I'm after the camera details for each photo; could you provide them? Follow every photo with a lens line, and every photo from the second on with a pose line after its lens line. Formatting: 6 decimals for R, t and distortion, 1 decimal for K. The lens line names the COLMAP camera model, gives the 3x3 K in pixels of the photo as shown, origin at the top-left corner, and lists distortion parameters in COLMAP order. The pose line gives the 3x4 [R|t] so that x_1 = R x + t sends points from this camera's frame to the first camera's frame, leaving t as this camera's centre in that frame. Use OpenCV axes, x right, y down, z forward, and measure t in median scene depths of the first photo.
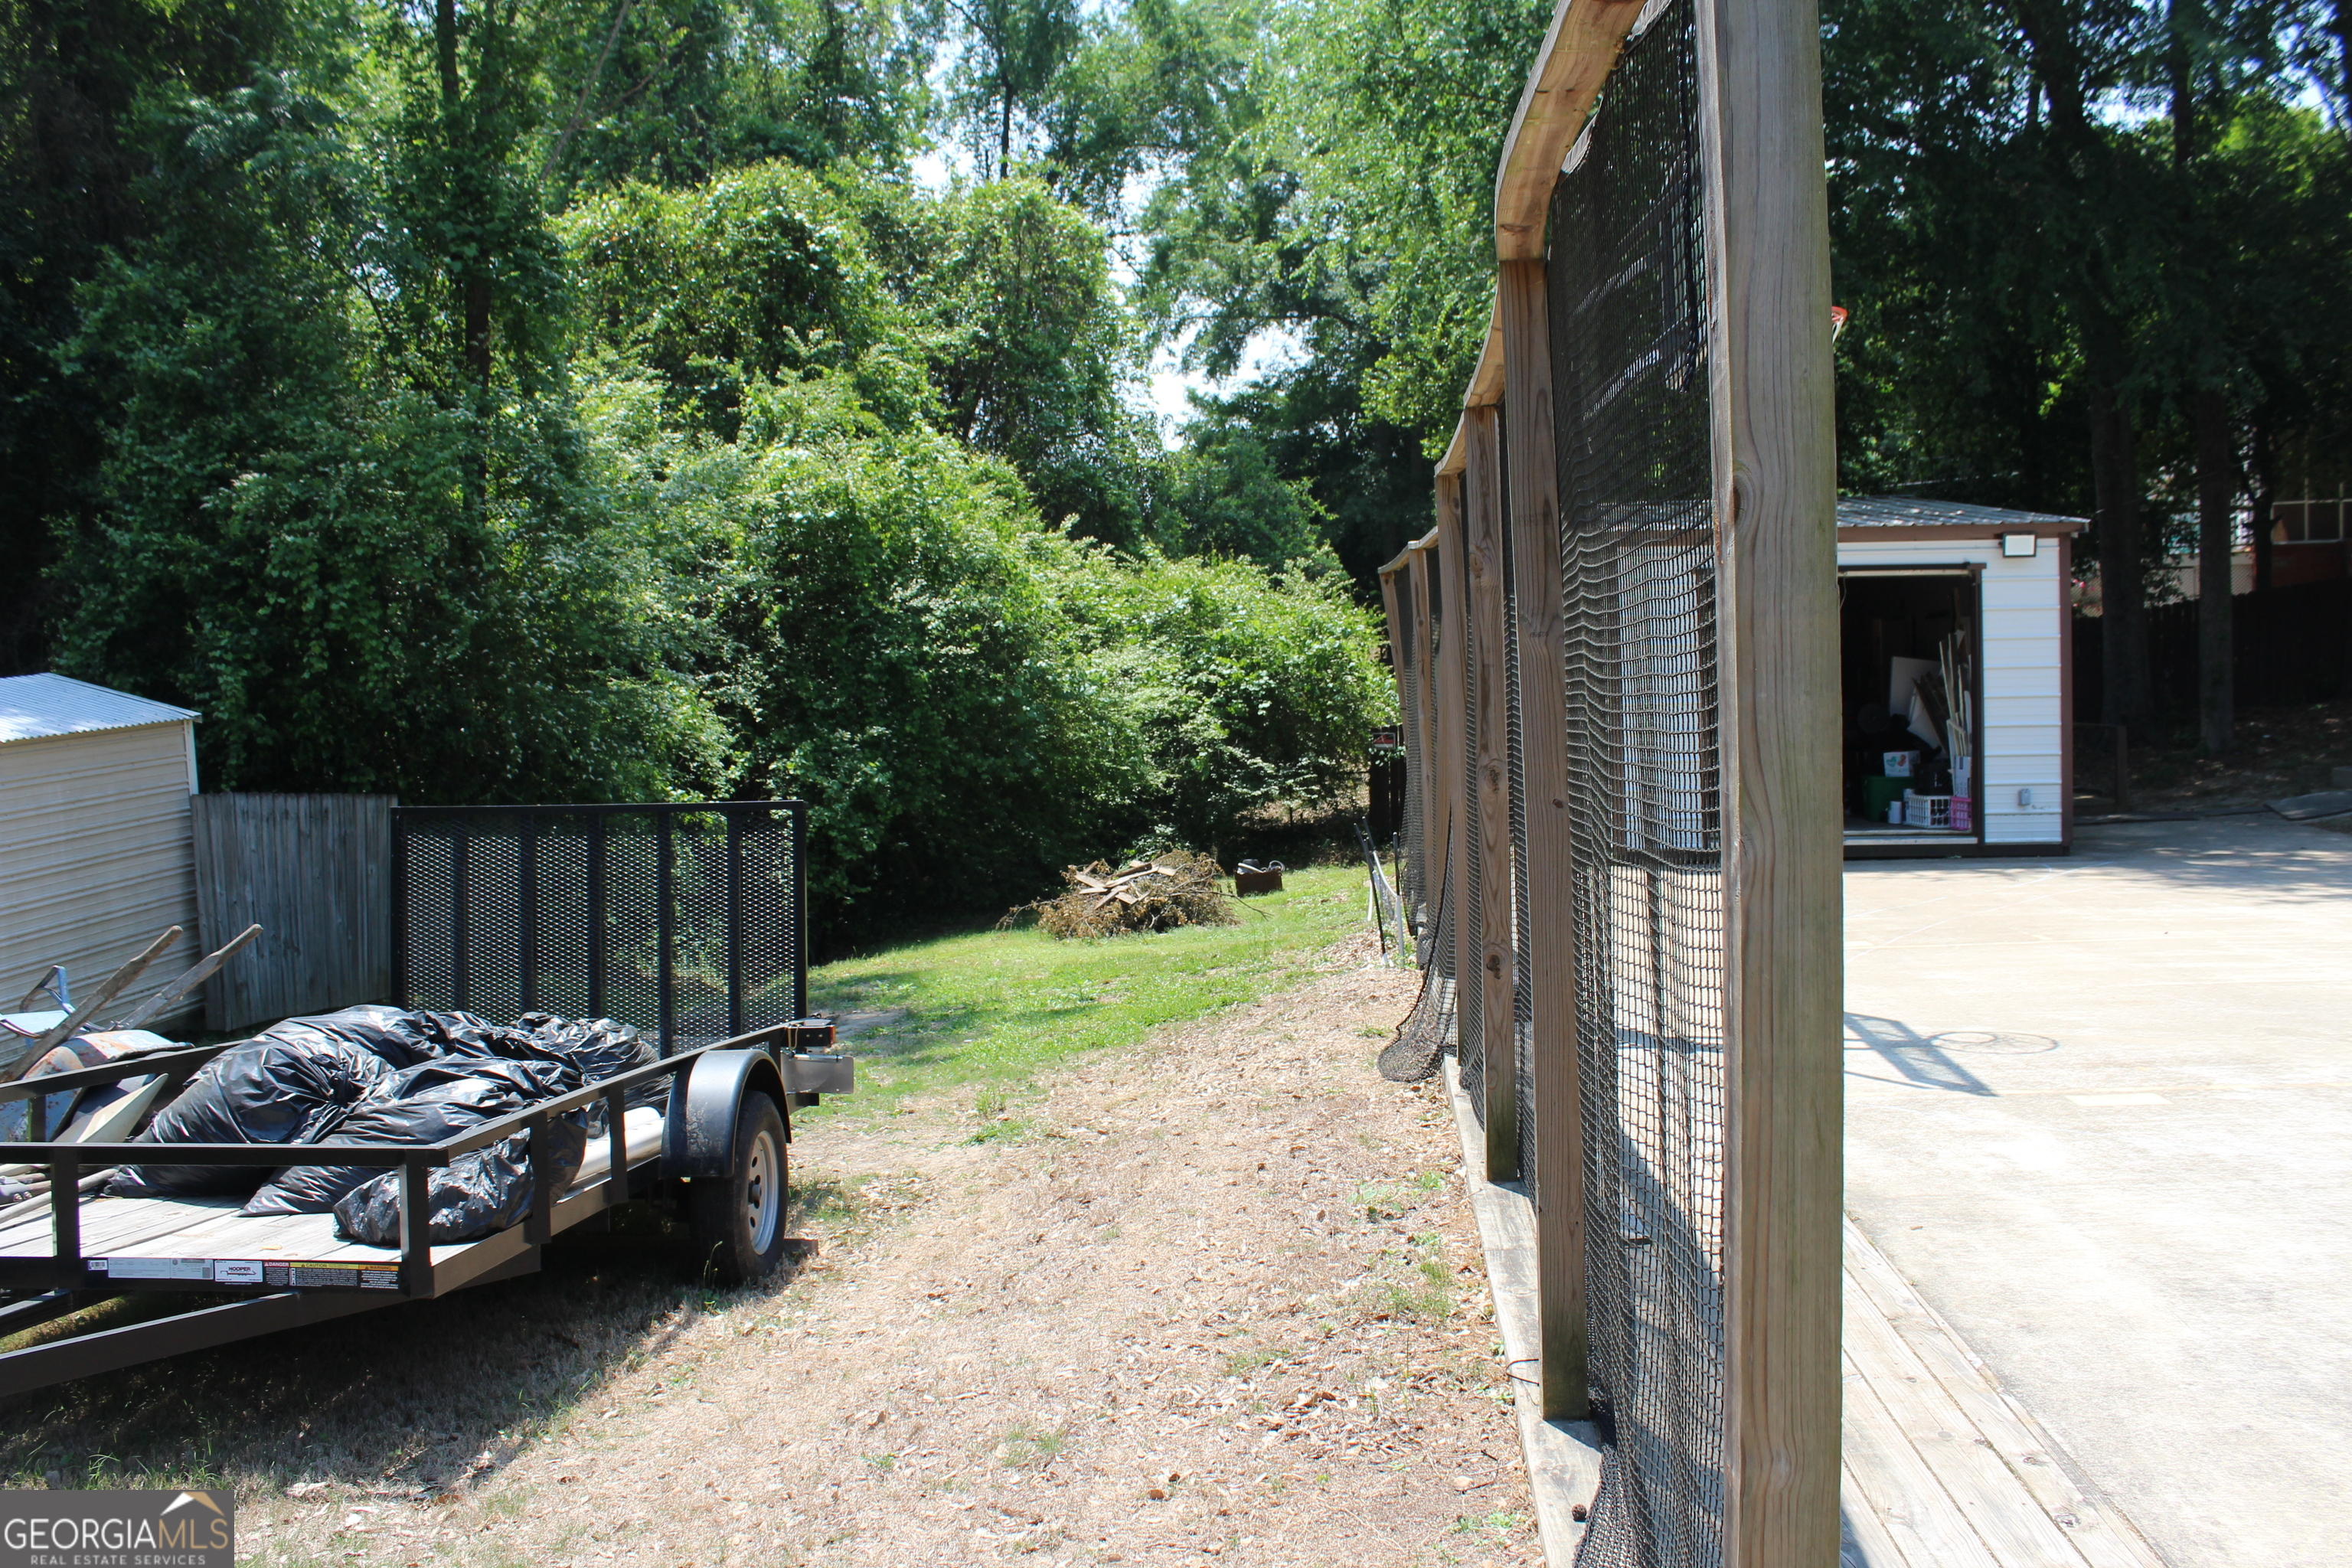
lens RADIAL K [[1972.7, 0, 1169.8], [0, 1972.7, 782.4], [0, 0, 1]] dist [-0.158358, 0.096097]
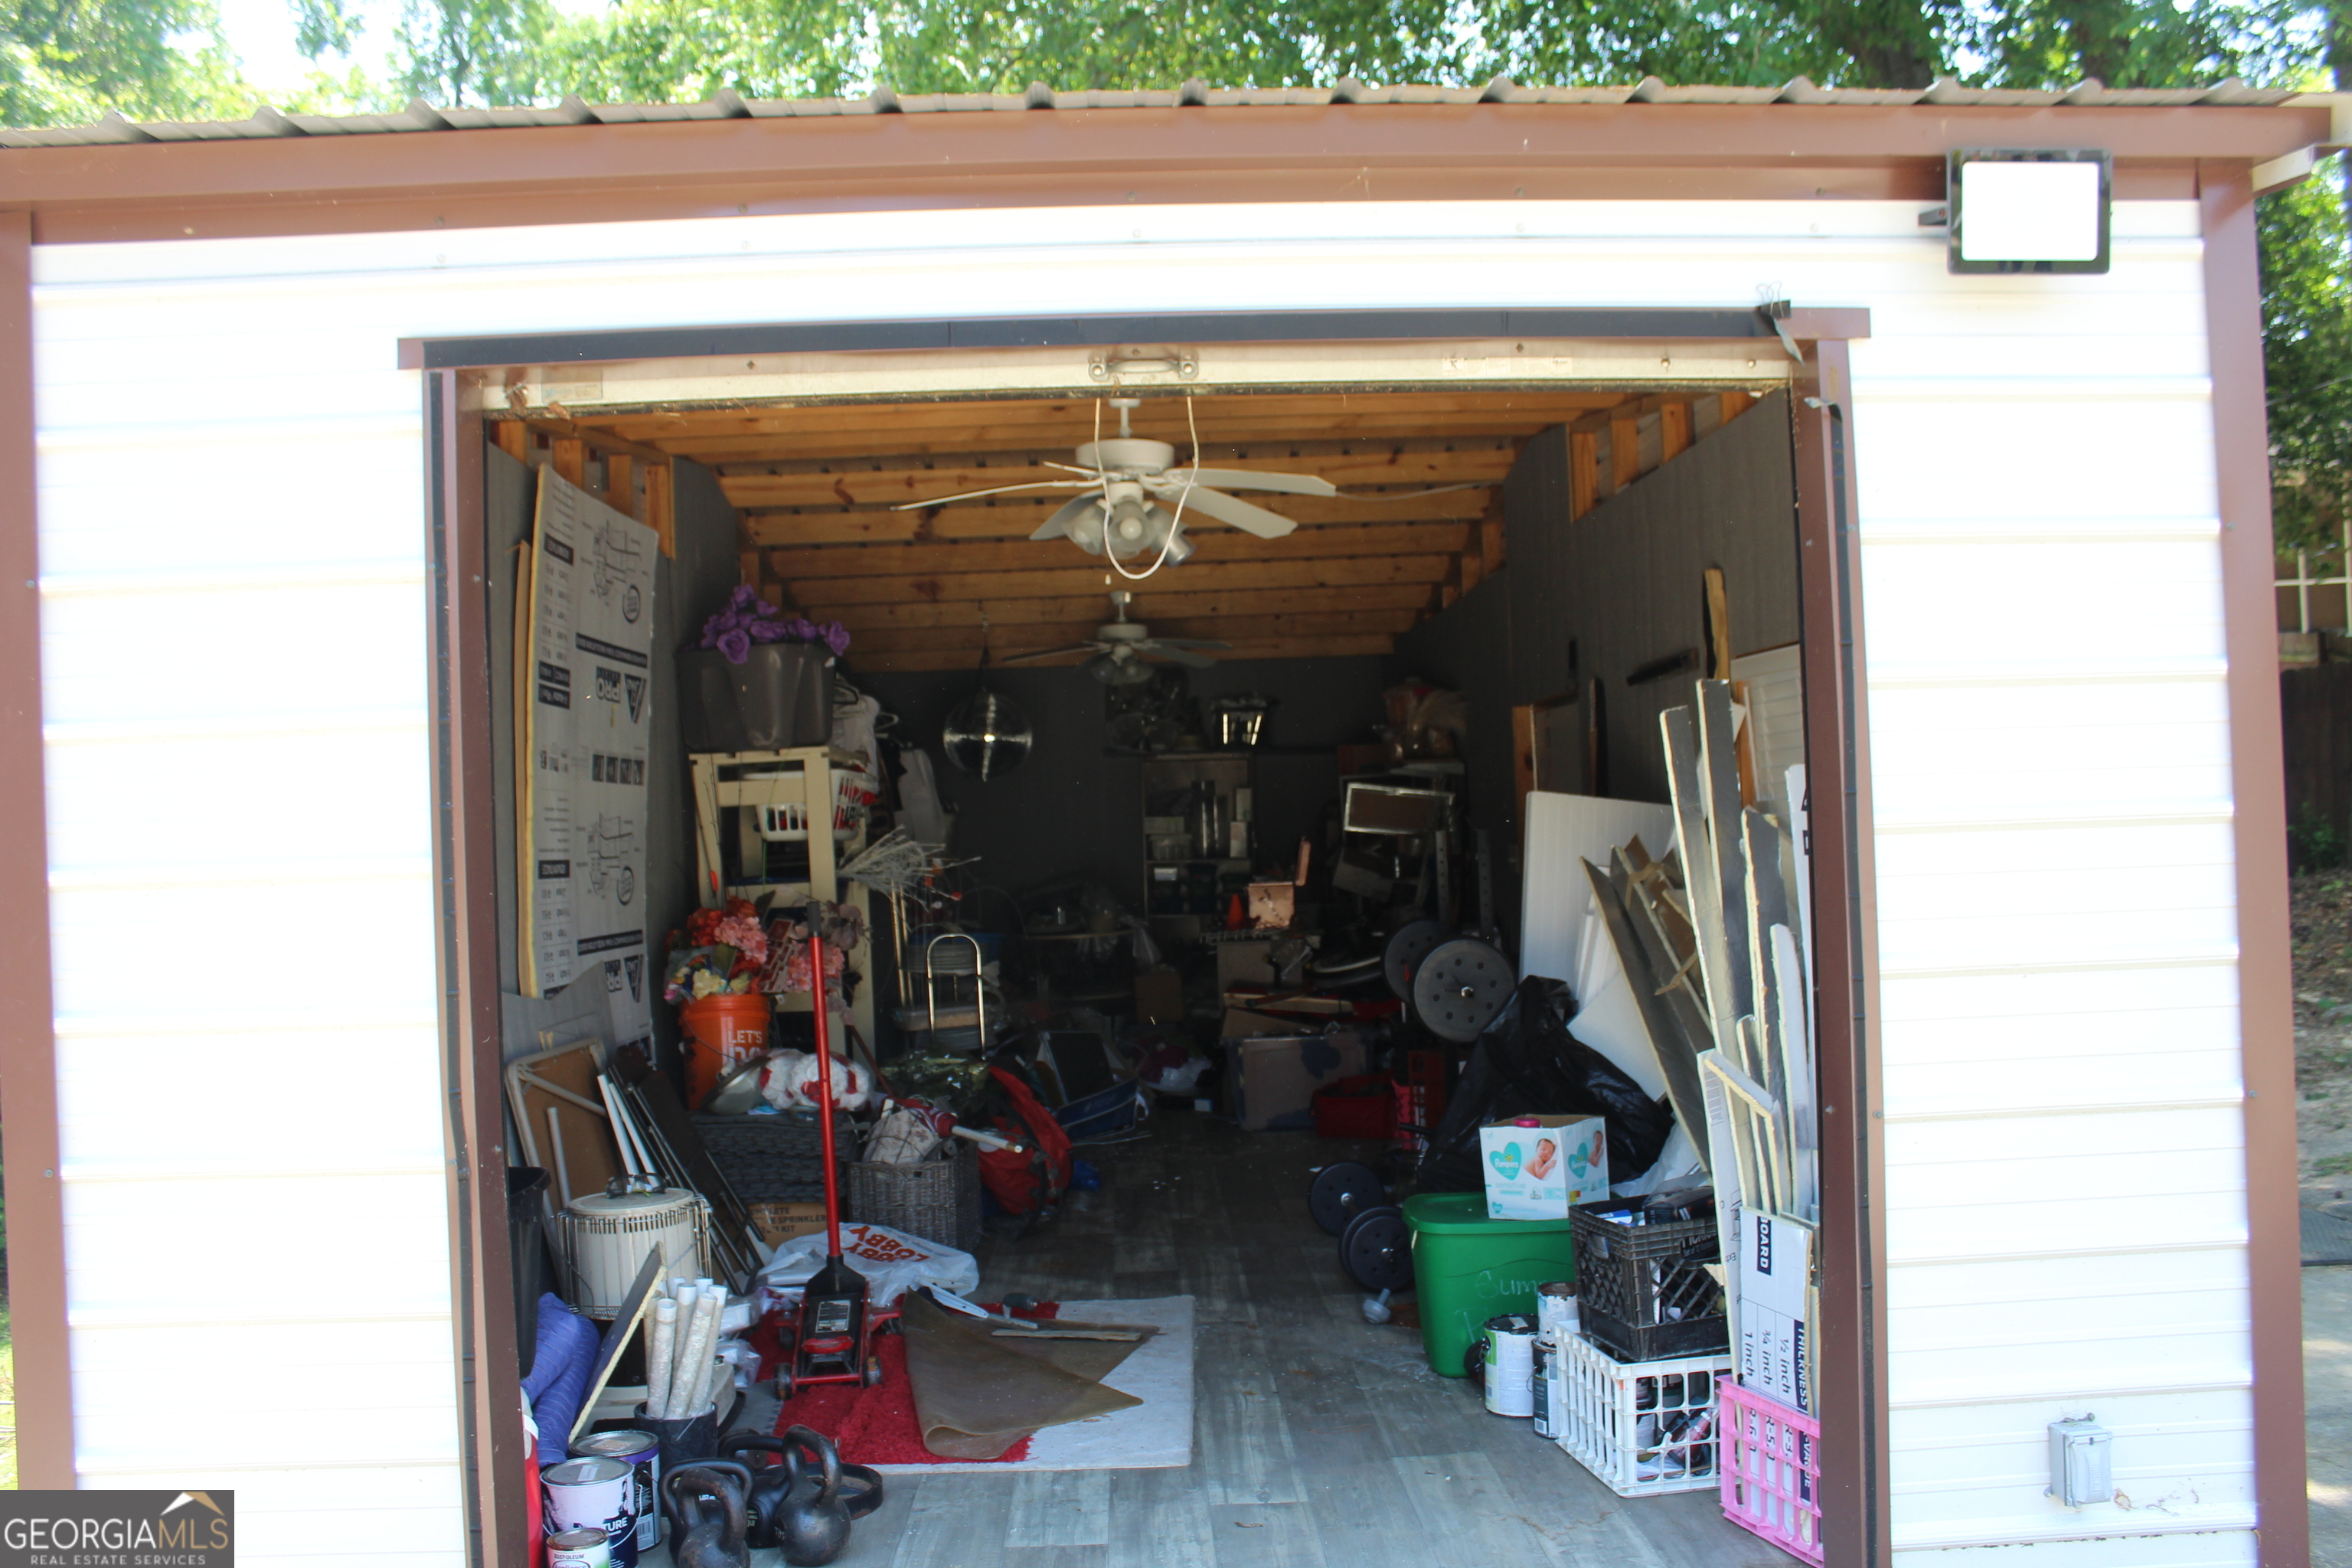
lens RADIAL K [[1972.7, 0, 1179.7], [0, 1972.7, 785.1], [0, 0, 1]] dist [-0.158358, 0.096097]
pose [[0.992213, 0.001358, 0.124542, 0.310671], [0.008846, 0.996647, -0.081345, -0.045374], [-0.124235, 0.081813, 0.988874, 0.770106]]
